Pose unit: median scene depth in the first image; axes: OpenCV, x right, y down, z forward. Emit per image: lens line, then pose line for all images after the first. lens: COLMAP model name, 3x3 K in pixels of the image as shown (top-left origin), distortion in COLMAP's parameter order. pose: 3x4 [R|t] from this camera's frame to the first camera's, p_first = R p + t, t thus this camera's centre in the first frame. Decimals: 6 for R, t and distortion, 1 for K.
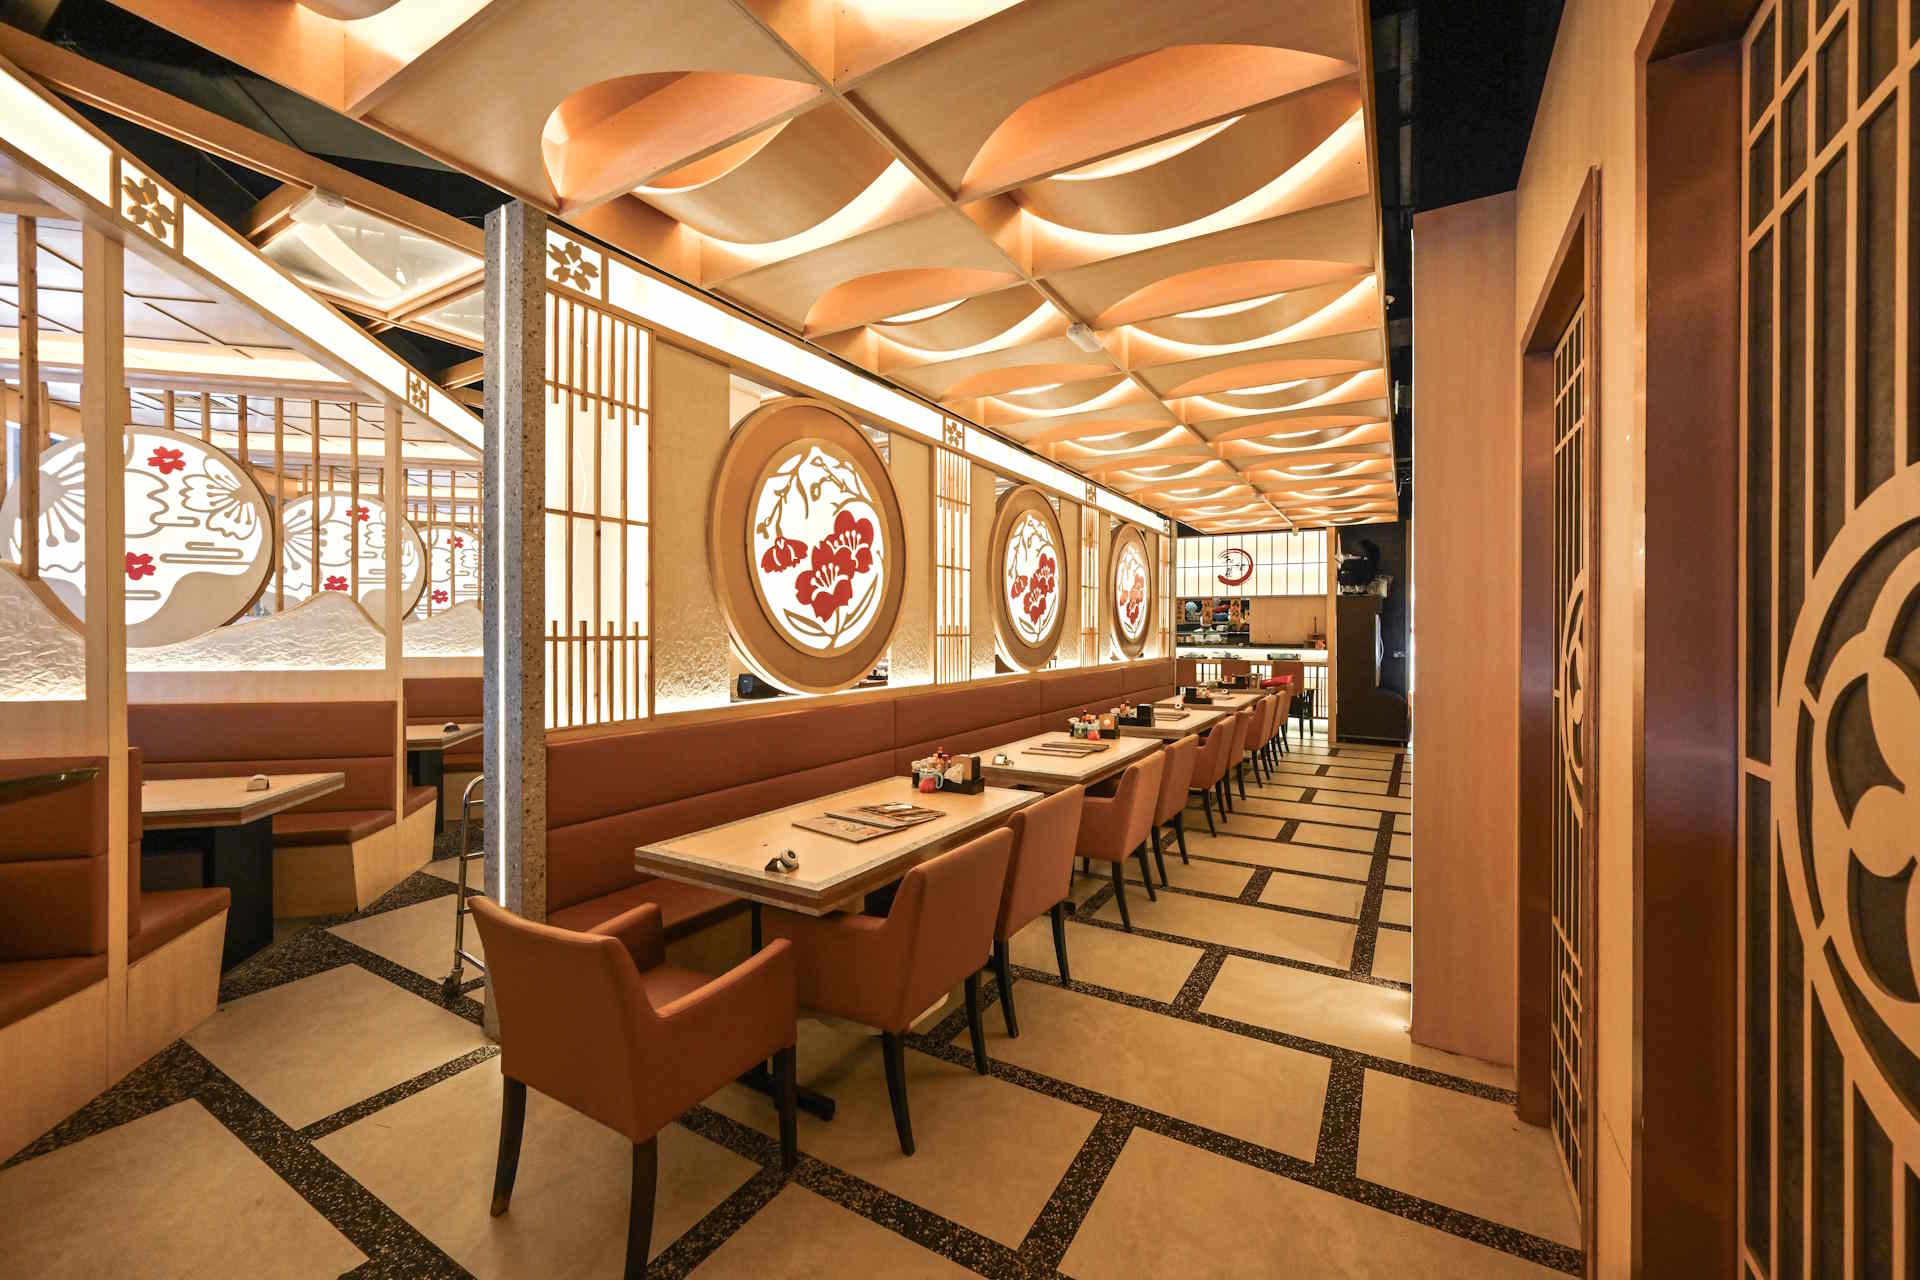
lens RADIAL K [[757.4, 0, 966.1], [0, 757.4, 632.2], [0, 0, 1]] dist [-0.001200, 0.000242]
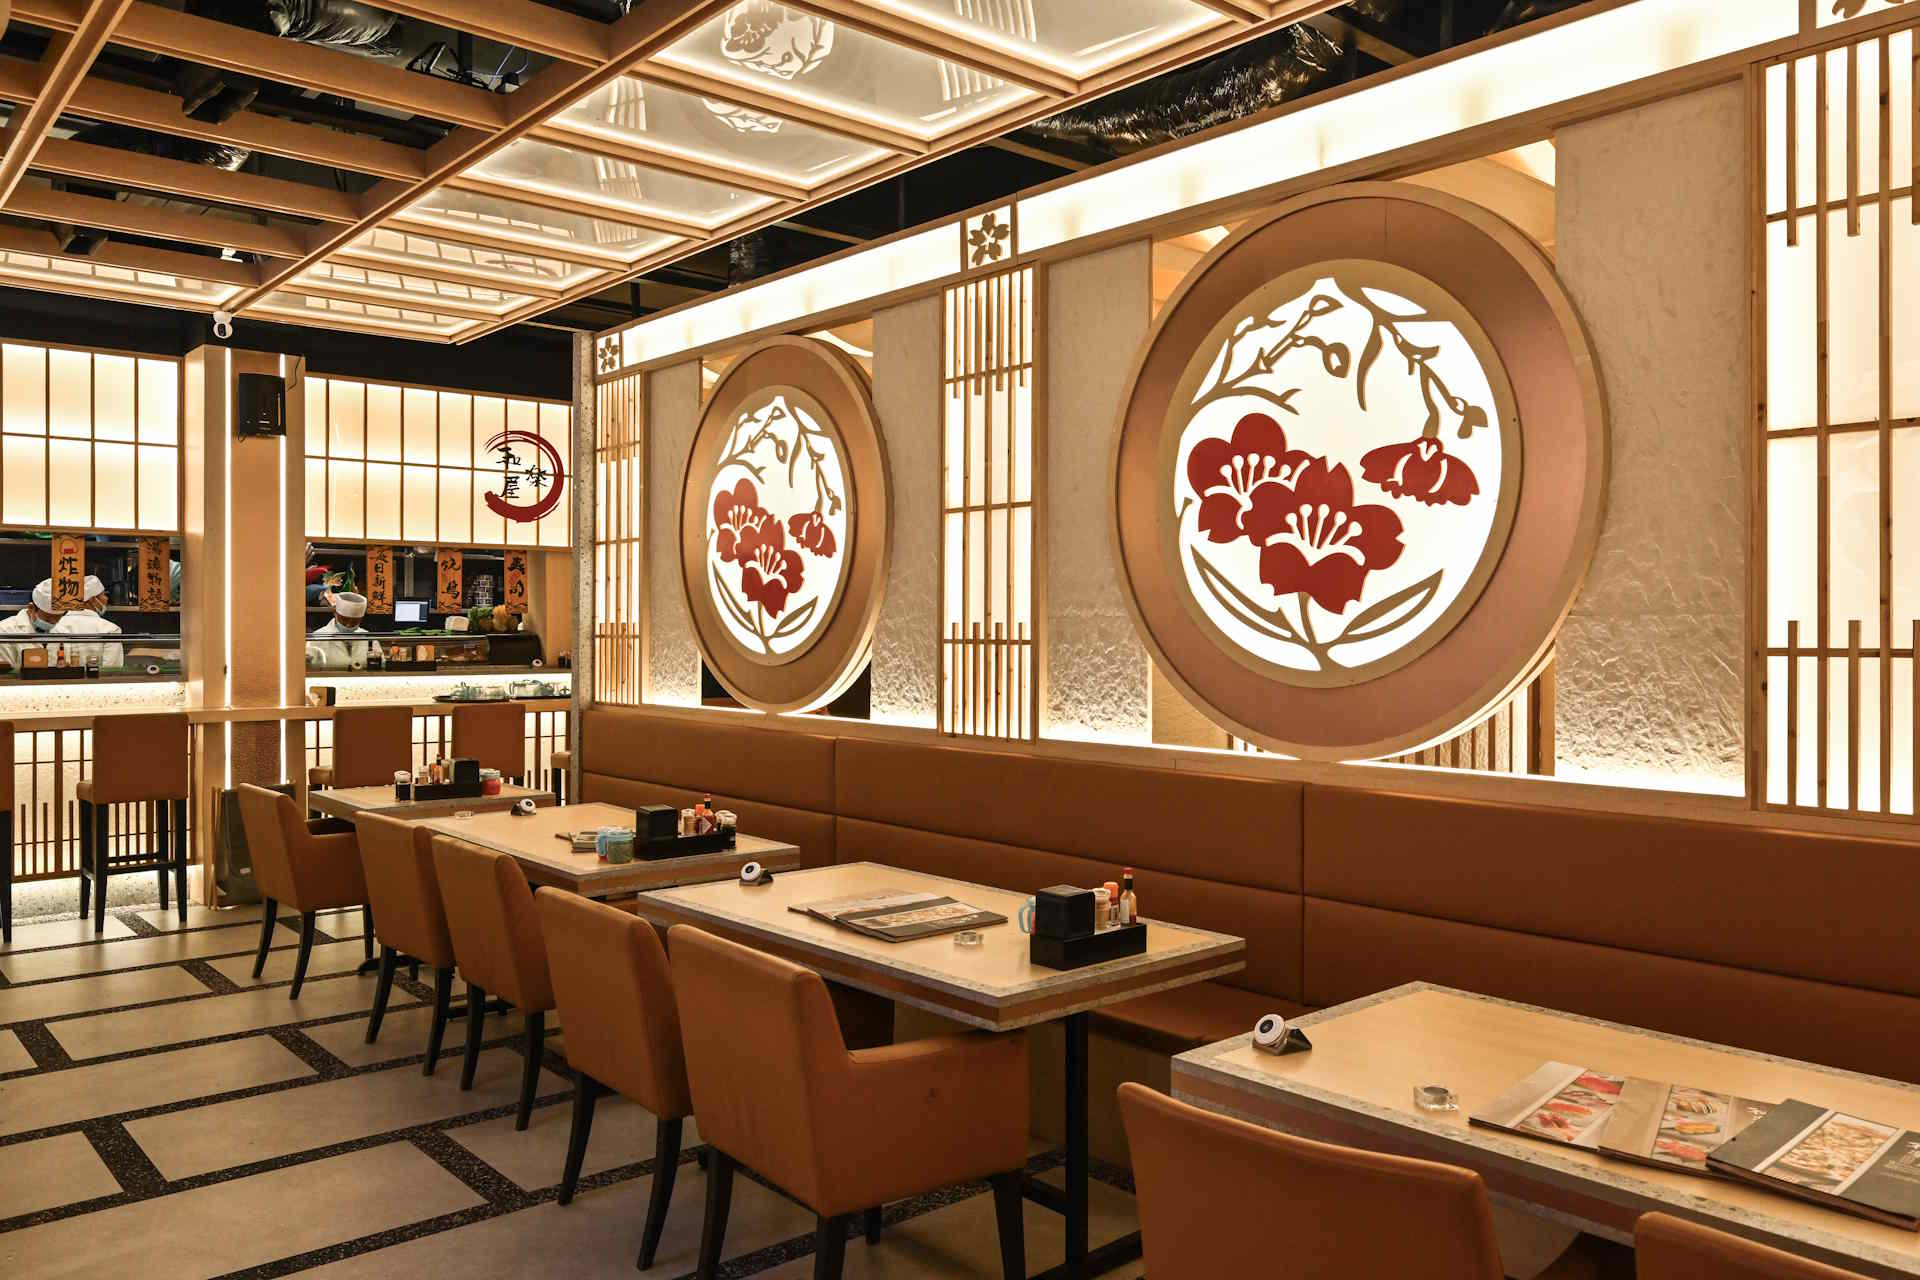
lens RADIAL K [[1418.5, 0, 968.5], [0, 1418.5, 629.8], [0, 0, 1]] dist [-0.002856, 0.000747]
pose [[-0.323983, -0.002119, -0.946061, 1.008739], [-0.006660, 0.999978, 0.000041, -0.005517], [0.946040, 0.006314, -0.323990, 1.384631]]
